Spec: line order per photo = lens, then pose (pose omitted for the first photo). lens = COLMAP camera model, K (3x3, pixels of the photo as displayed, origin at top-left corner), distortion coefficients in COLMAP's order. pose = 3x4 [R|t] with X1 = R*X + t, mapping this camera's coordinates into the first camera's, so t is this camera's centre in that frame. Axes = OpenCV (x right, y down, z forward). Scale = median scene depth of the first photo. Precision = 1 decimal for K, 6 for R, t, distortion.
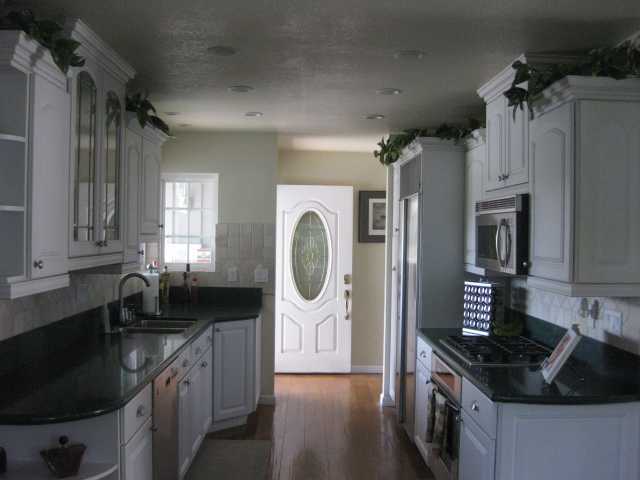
lens RADIAL K [[670.7, 0, 317.8], [0, 670.7, 241.5], [0, 0, 1]] dist [-0.136642, 0.000000]
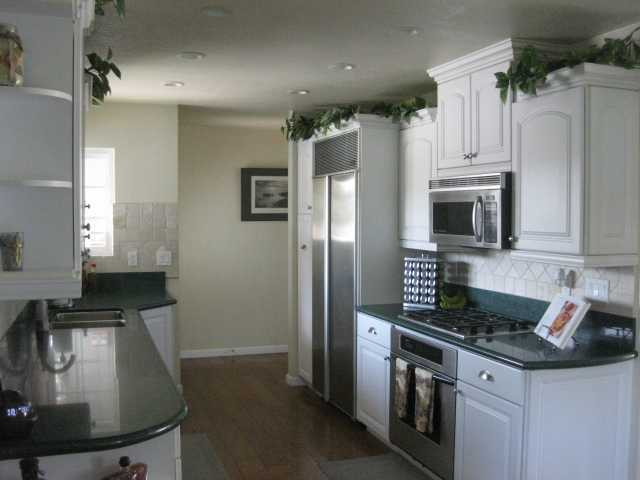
lens RADIAL K [[670.7, 0, 320.1], [0, 670.7, 241.5], [0, 0, 1]] dist [-0.136642, 0.000000]
pose [[0.946939, -0.025850, 0.320371, -0.244916], [0.015481, 0.999272, 0.034871, -0.002362], [-0.321040, -0.028061, 0.946650, 0.075827]]
